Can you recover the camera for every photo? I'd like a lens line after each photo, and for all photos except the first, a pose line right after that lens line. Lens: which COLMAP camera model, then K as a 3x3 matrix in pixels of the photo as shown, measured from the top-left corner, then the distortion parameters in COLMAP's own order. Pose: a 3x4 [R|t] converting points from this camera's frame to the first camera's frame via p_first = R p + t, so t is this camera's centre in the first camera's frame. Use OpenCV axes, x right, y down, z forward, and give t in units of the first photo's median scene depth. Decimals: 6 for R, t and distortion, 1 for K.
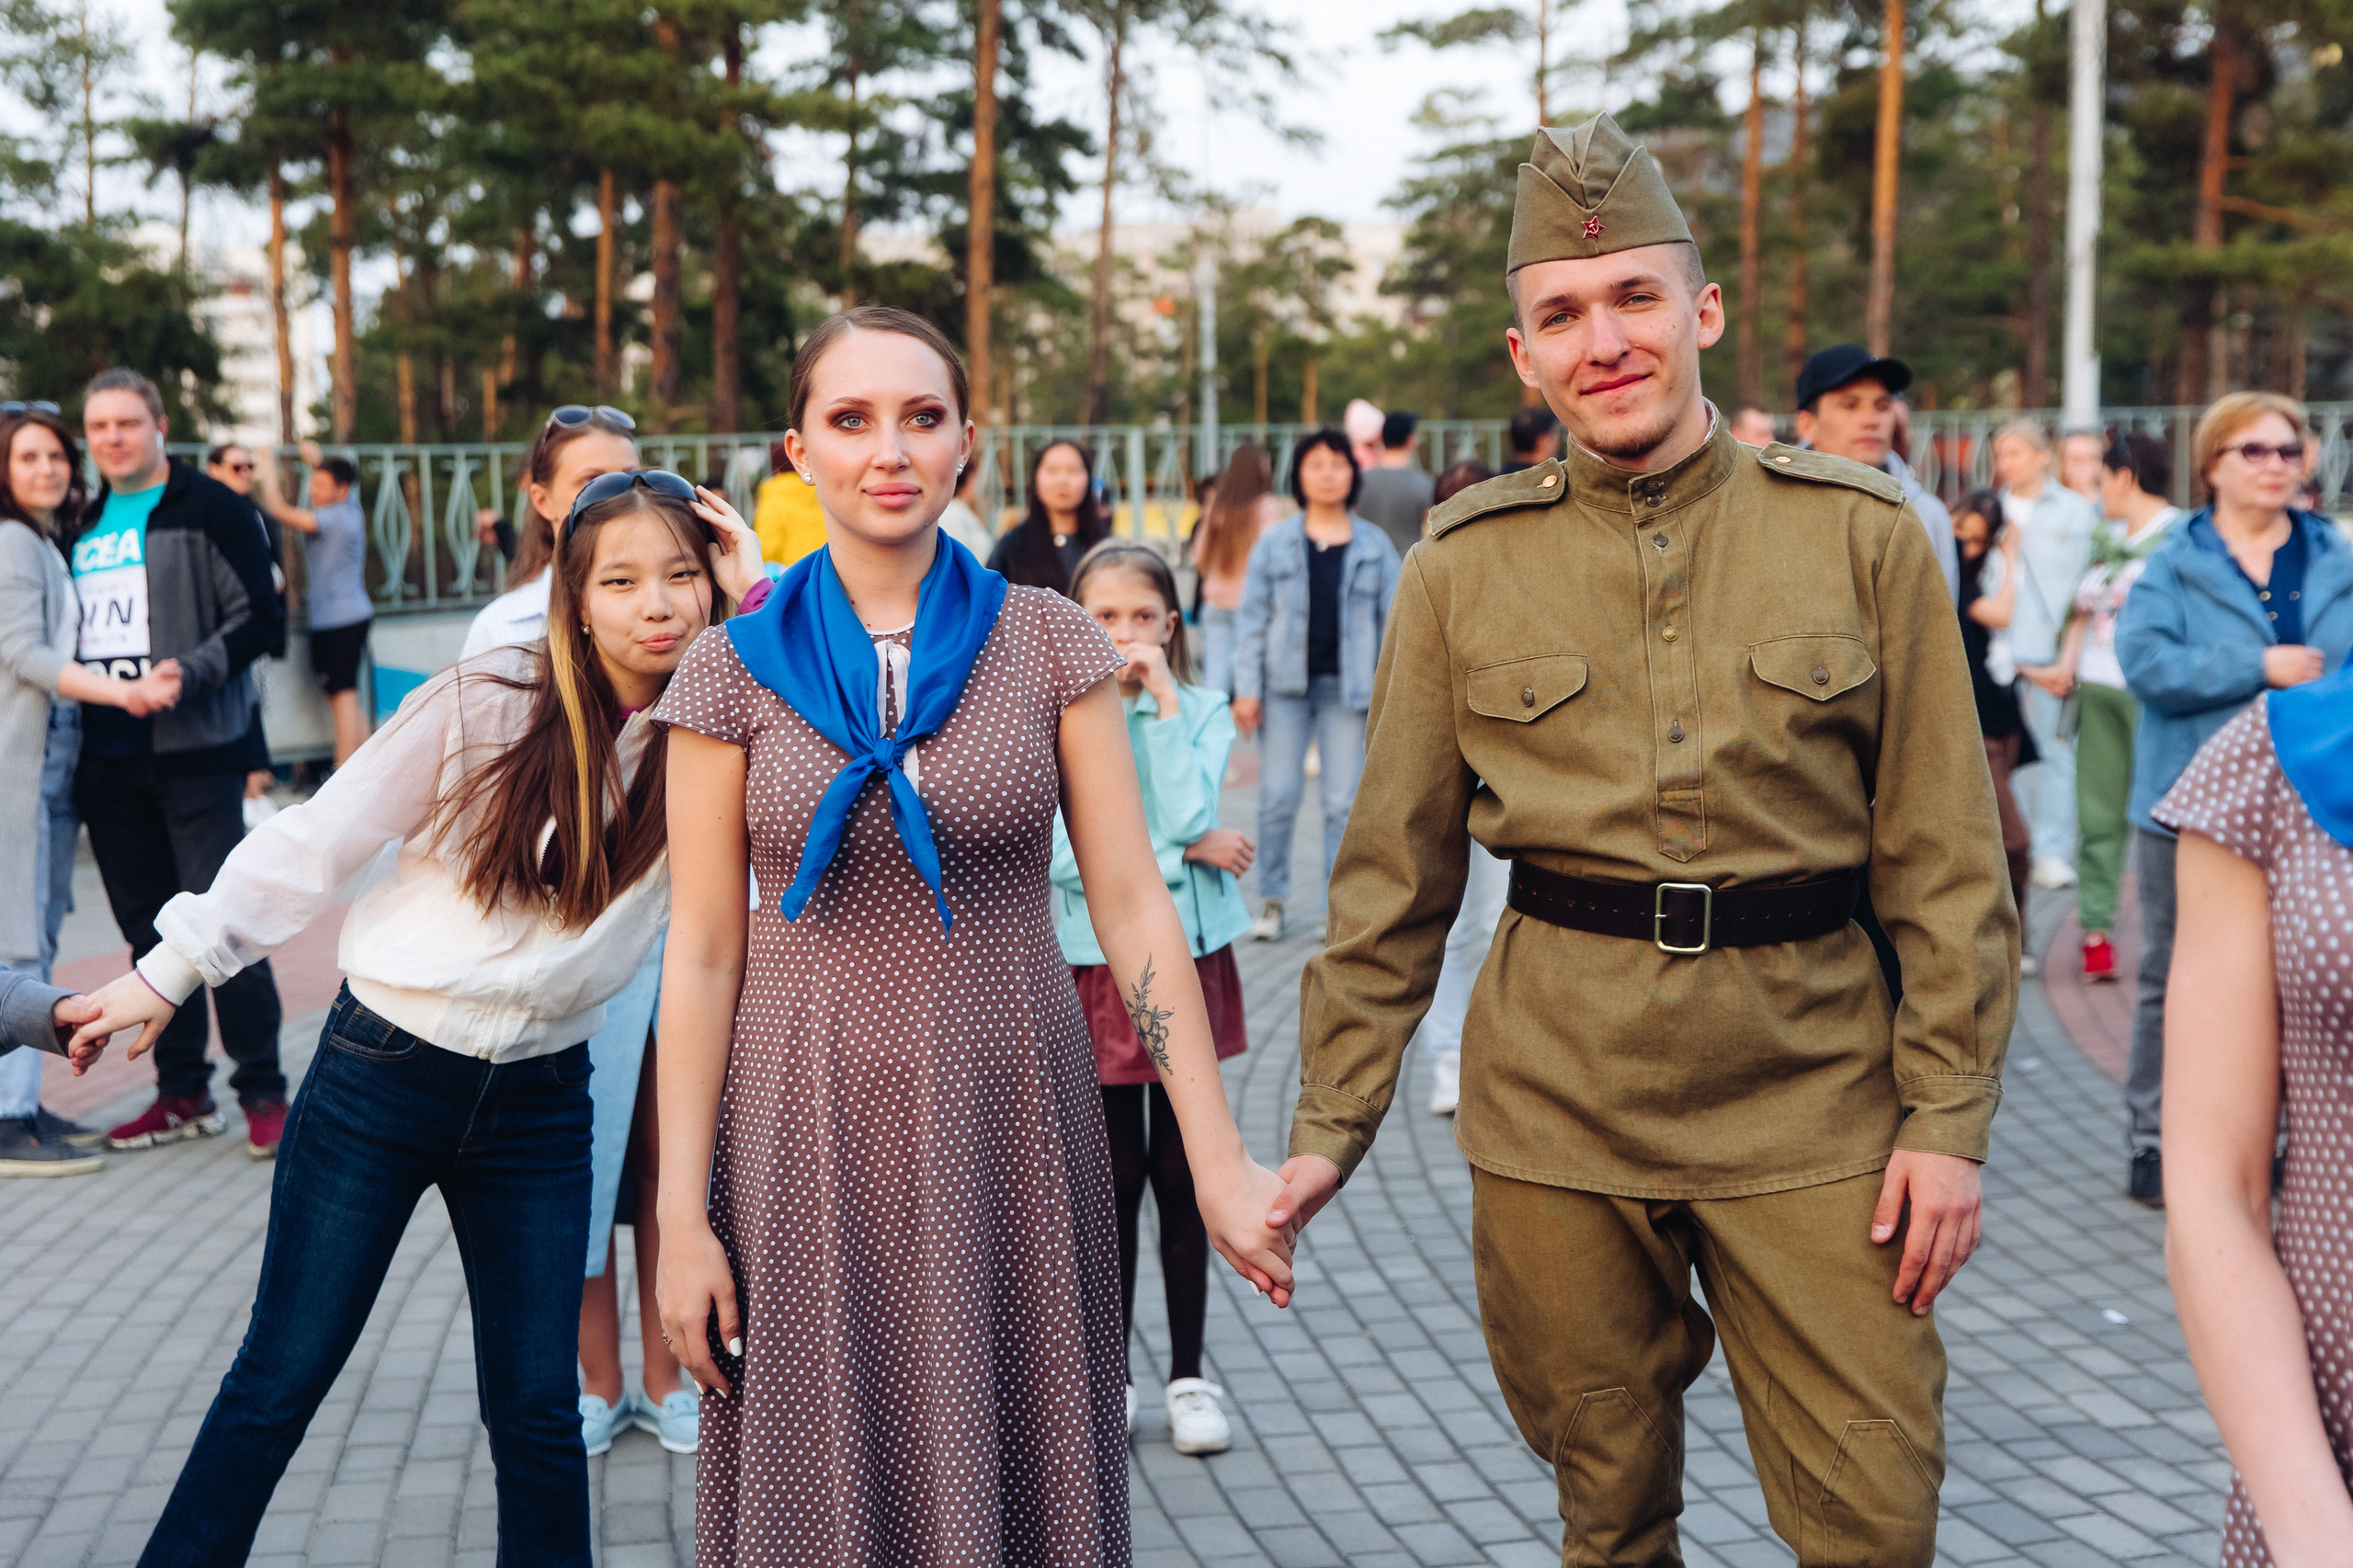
lens RADIAL K [[3315.2, 0, 1176.5], [0, 3315.2, 784.0], [0, 0, 1]] dist [0.005197, 0.074097]
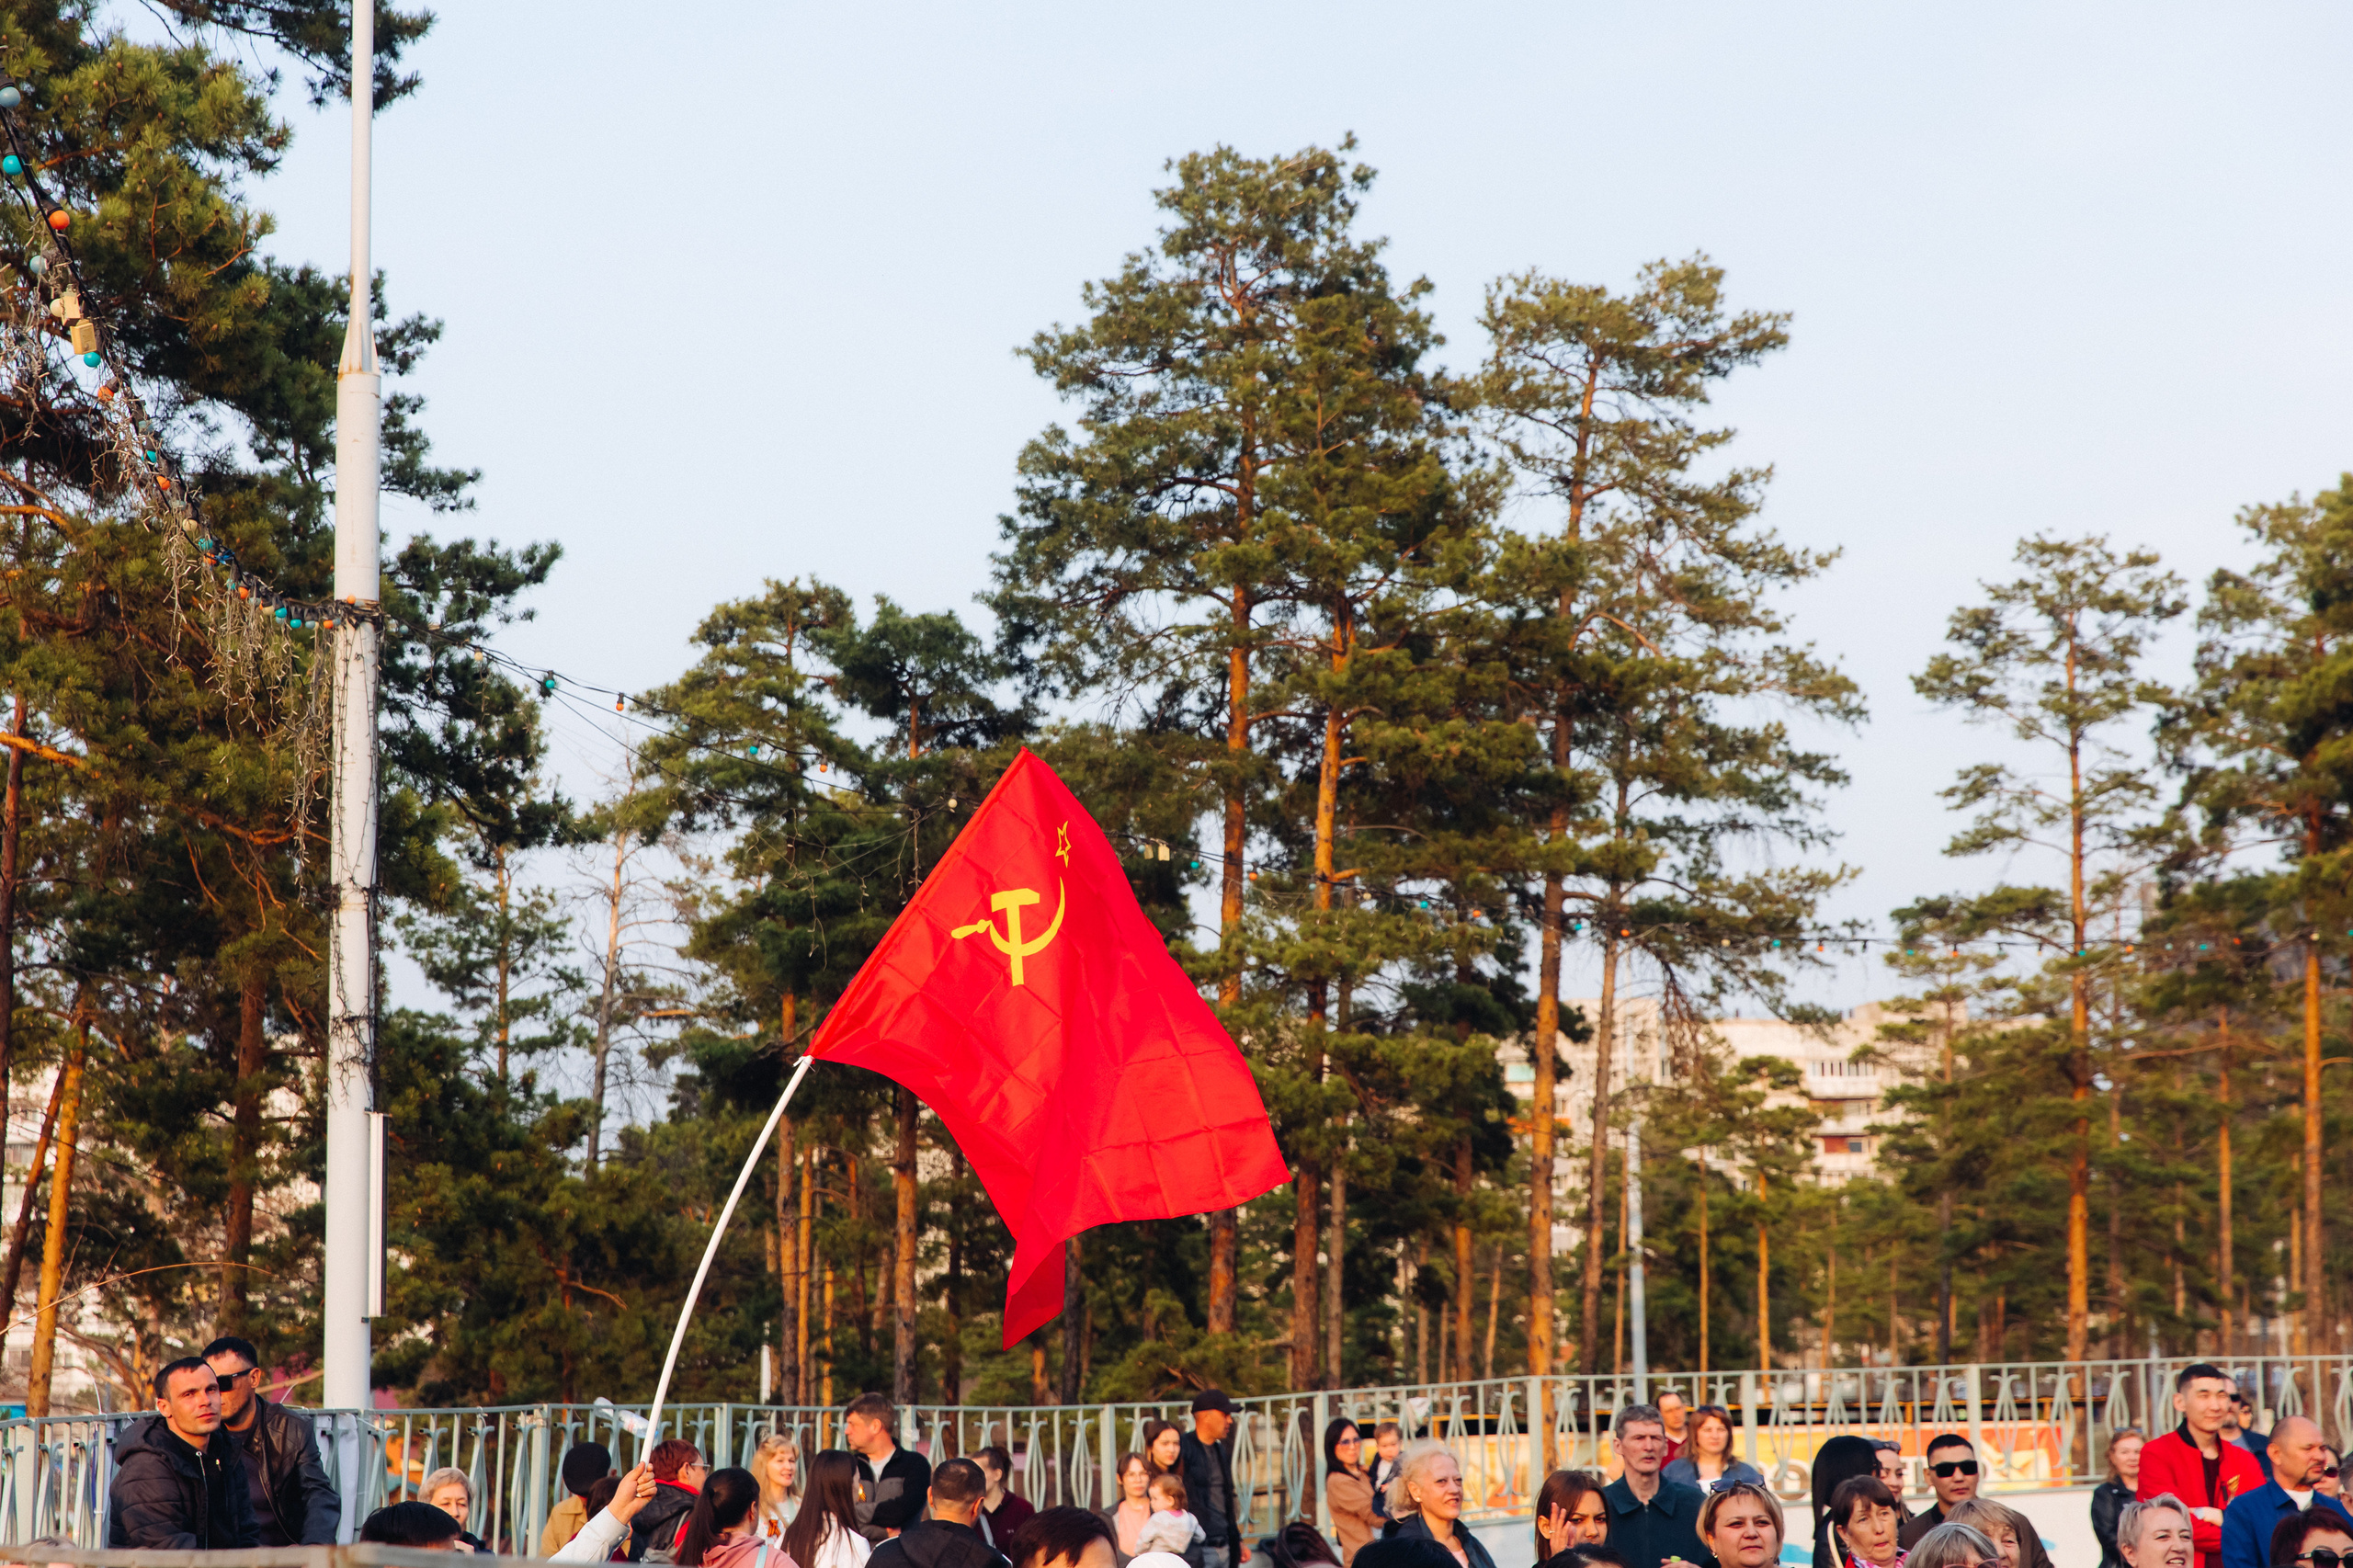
lens RADIAL K [[4727.2, 0, 1176.5], [0, 4727.2, 784.0], [0, 0, 1]] dist [-0.088751, 0.070030]
pose [[0.998748, -0.003503, -0.049893, -0.070267], [-0.006676, 0.979278, -0.202411, 0.008773], [0.049568, 0.202491, 0.978029, -0.304041]]
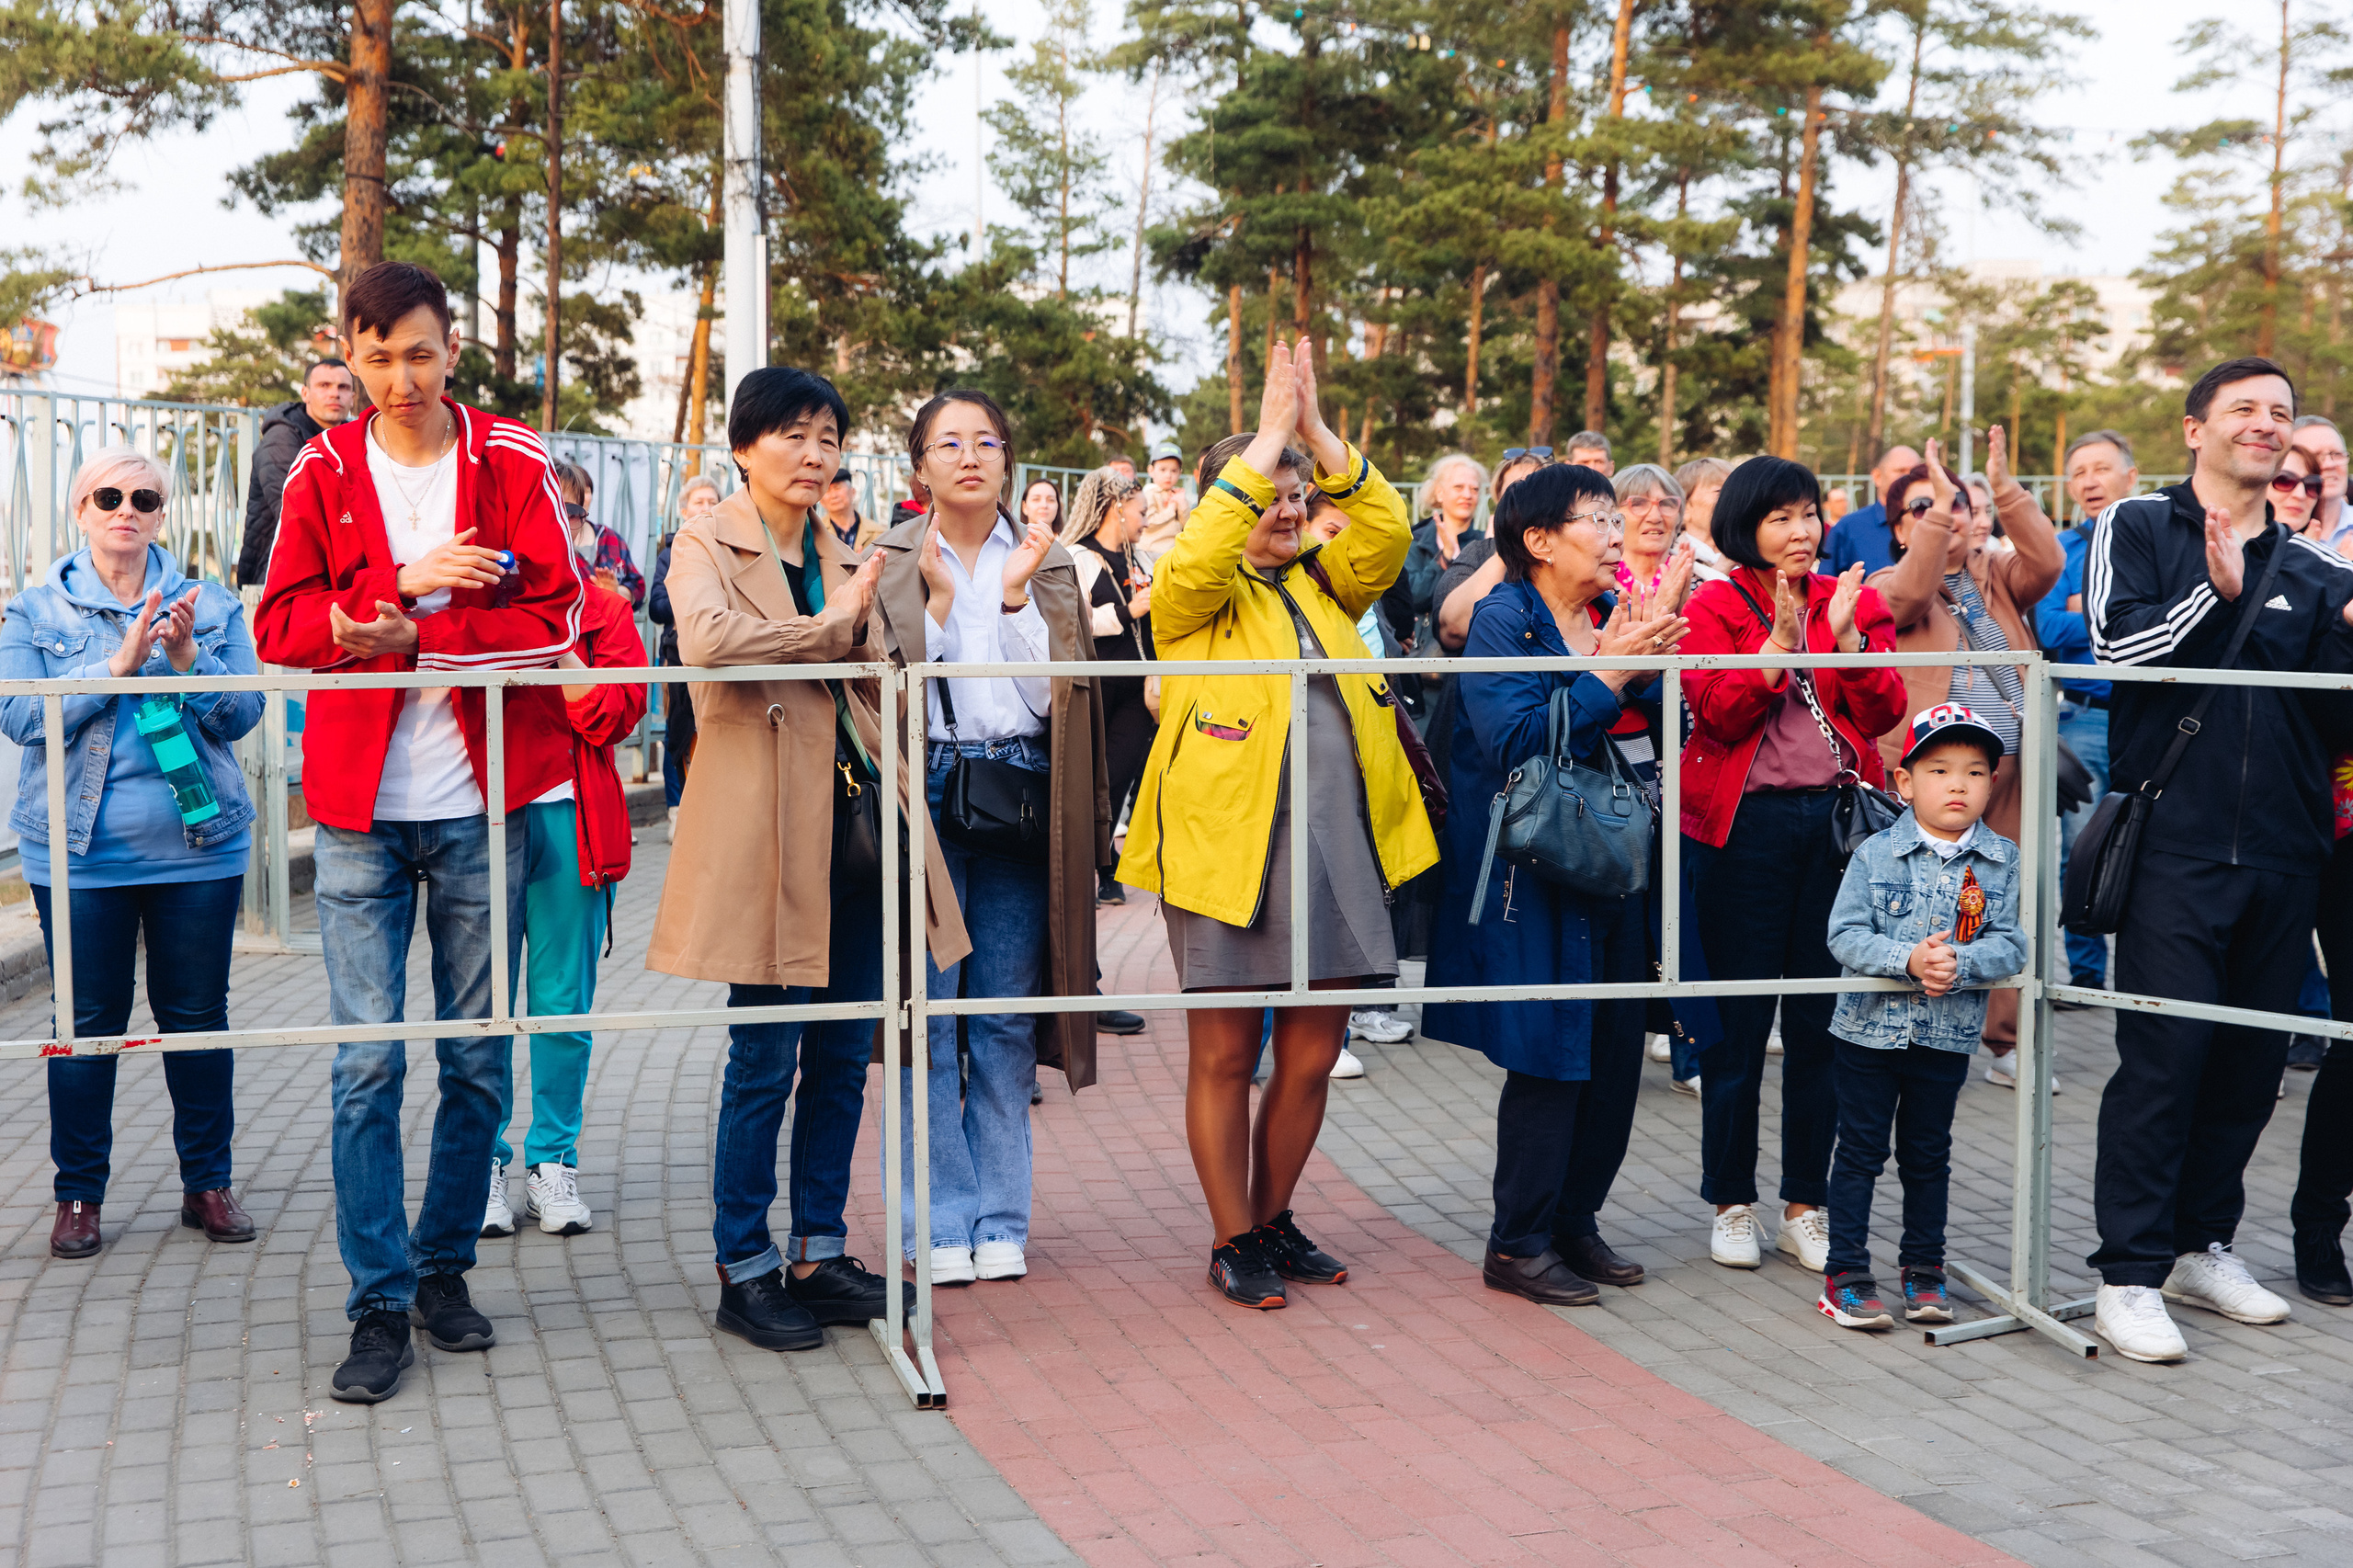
lens RADIAL K [[3315.2, 0, 1176.5], [0, 3315.2, 784.0], [0, 0, 1]] dist [0.005197, 0.074097]
pose [[0.975912, 0.036448, -0.215100, -0.007781], [-0.038590, 0.999239, -0.005766, 0.020476], [0.214726, 0.013928, 0.976575, -0.213291]]
